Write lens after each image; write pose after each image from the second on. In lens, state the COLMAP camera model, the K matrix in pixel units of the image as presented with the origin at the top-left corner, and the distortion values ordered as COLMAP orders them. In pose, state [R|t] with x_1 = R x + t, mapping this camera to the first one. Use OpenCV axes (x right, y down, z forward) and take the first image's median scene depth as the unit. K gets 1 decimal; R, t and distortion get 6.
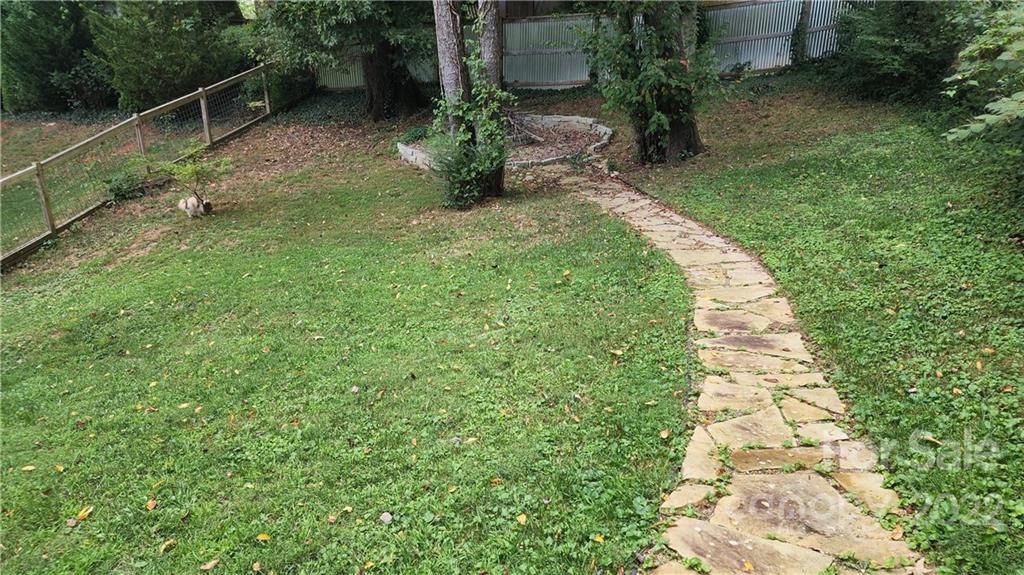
lens RADIAL K [[677.2, 0, 502.2], [0, 677.2, 298.4], [0, 0, 1]] dist [0.089194, -0.064316]
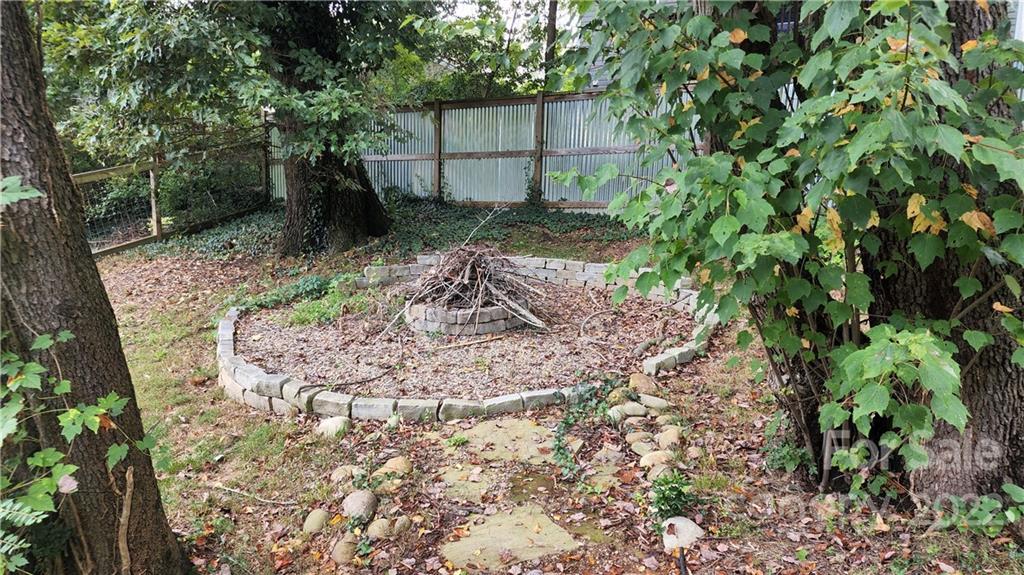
lens RADIAL K [[677.2, 0, 507.6], [0, 677.2, 279.3], [0, 0, 1]] dist [0.089194, -0.064316]
pose [[0.976766, 0.057854, -0.206354, 0.303752], [-0.099620, 0.975092, -0.198170, -0.438529], [0.189749, 0.214123, 0.958200, 1.487757]]
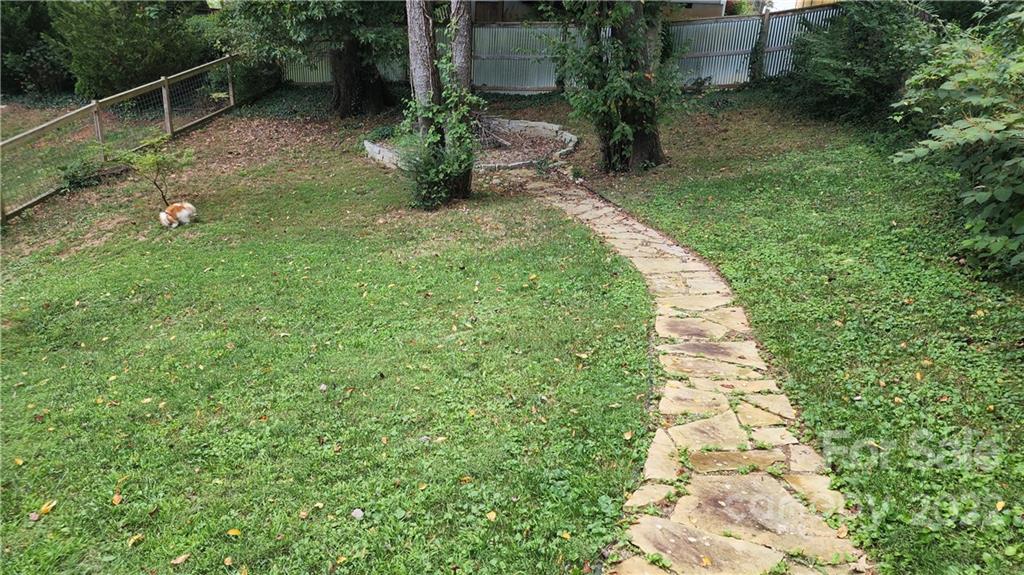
lens RADIAL K [[677.2, 0, 502.2], [0, 677.2, 289.1], [0, 0, 1]] dist [0.089194, -0.064316]
pose [[0.997889, 0.028568, 0.058319, -0.010554], [-0.027686, 0.999491, -0.015874, -0.001677], [-0.058743, 0.014226, 0.998172, -0.015633]]
